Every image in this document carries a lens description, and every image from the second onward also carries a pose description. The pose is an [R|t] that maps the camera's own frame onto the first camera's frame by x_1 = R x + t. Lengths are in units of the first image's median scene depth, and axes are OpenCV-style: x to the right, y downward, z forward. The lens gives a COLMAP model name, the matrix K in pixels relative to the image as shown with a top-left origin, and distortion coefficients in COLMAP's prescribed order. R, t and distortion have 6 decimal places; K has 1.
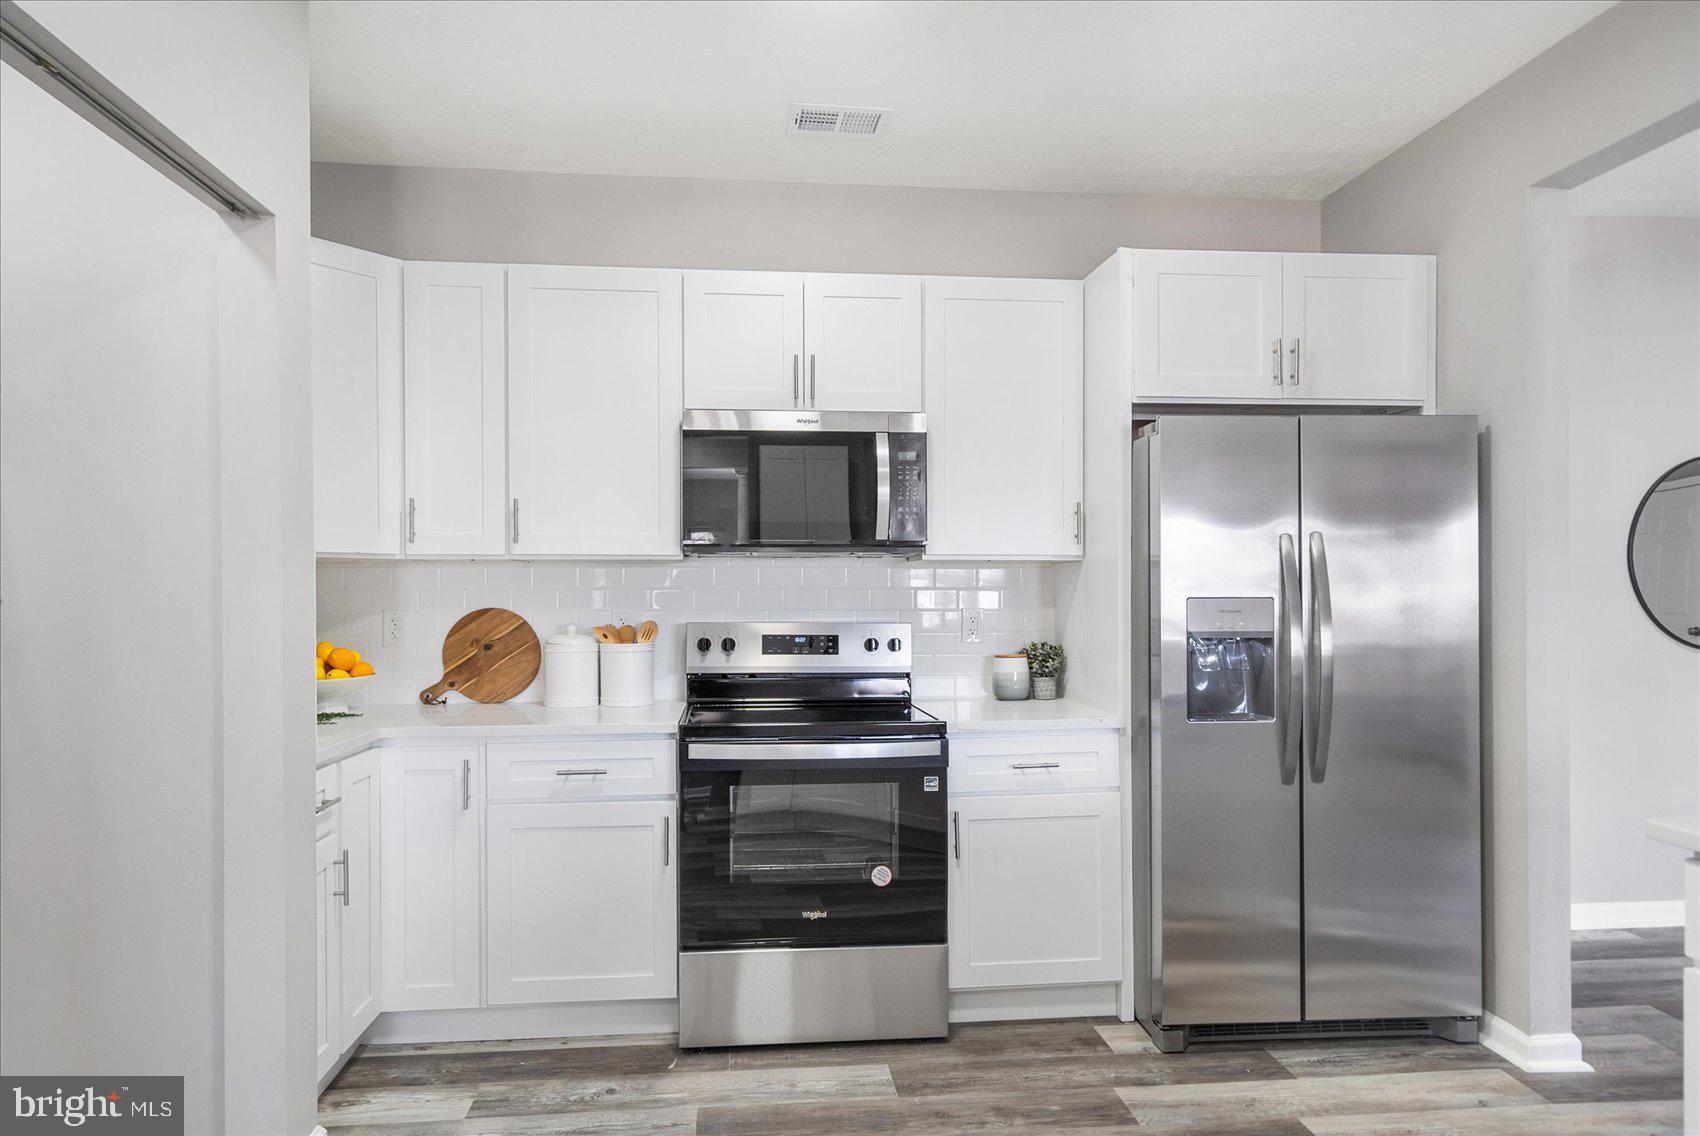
lens RADIAL K [[1055.3, 0, 927.5], [0, 1055.3, 596.8], [0, 0, 1]] dist [0.006047, 0.002545]
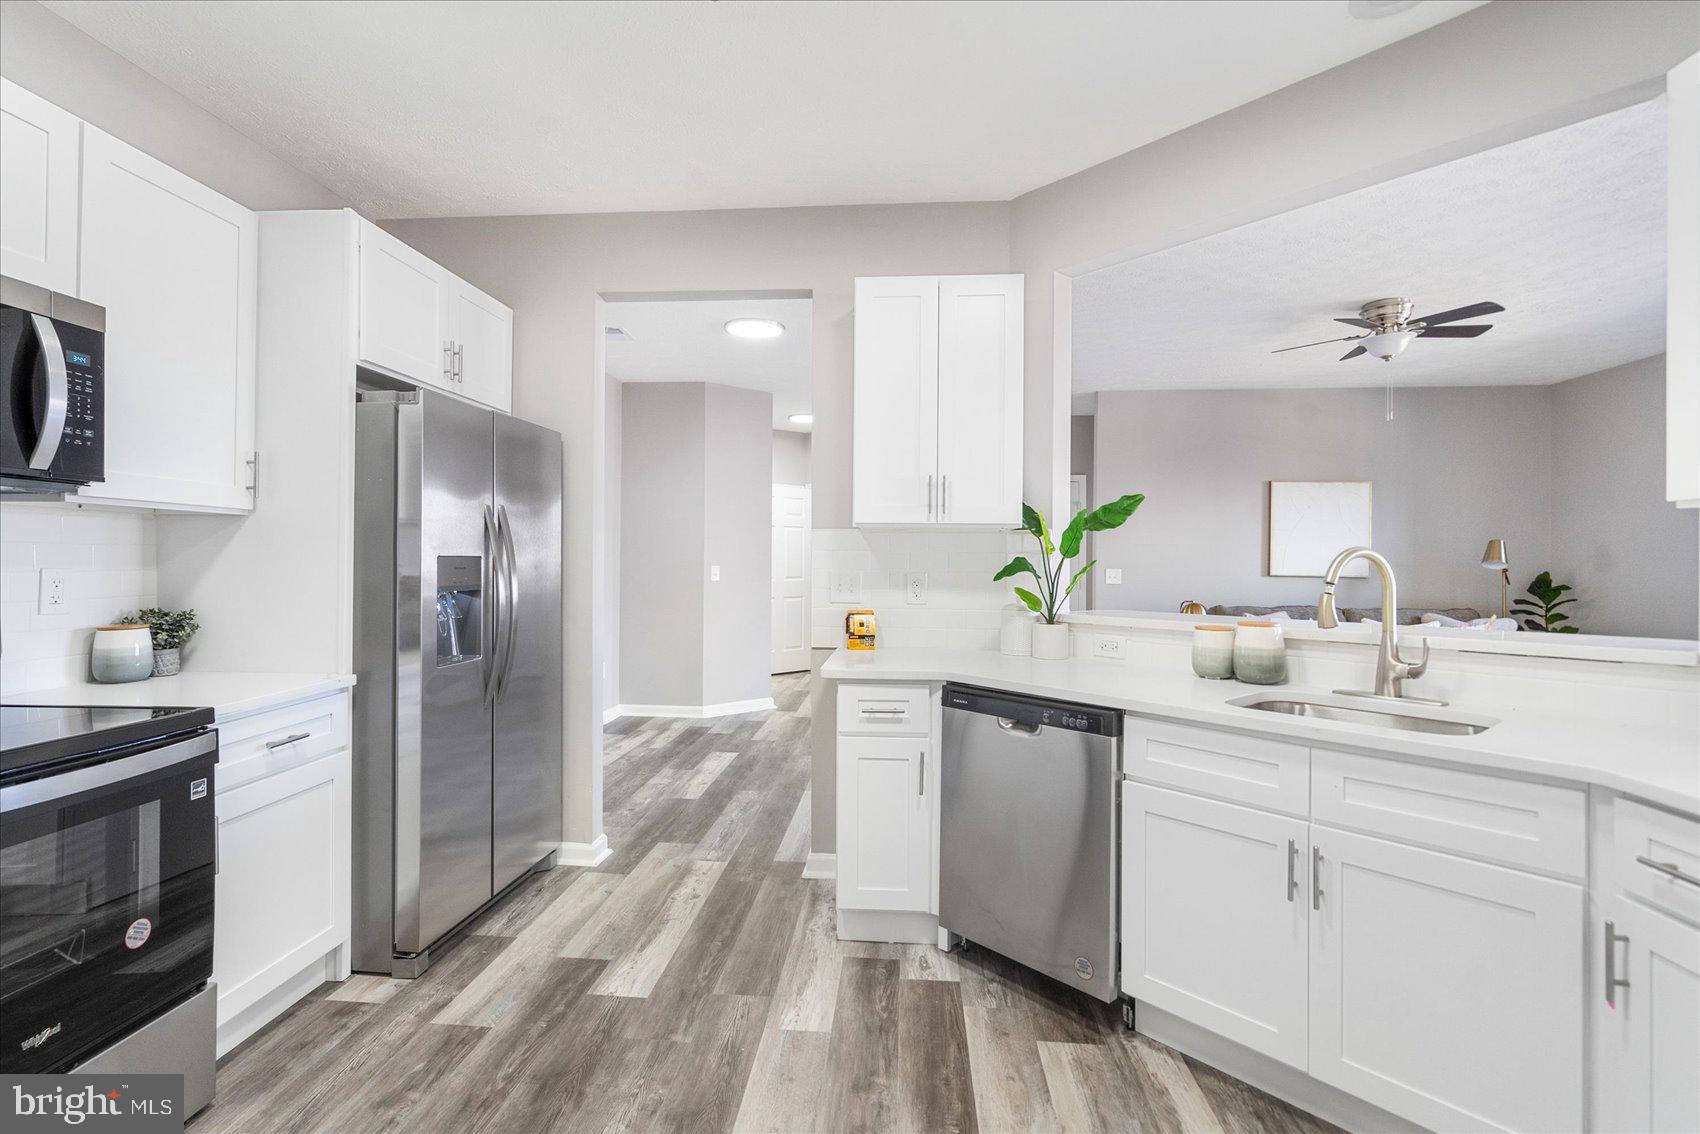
lens RADIAL K [[786.5, 0, 846.3], [0, 786.5, 547.7], [0, 0, 1]] dist [-0.004747, 0.000855]
pose [[0.203930, 0.018337, 0.978814, -0.474261], [-0.003933, 0.999832, -0.017911, 0.005122], [-0.978978, -0.000197, 0.203967, 0.405183]]
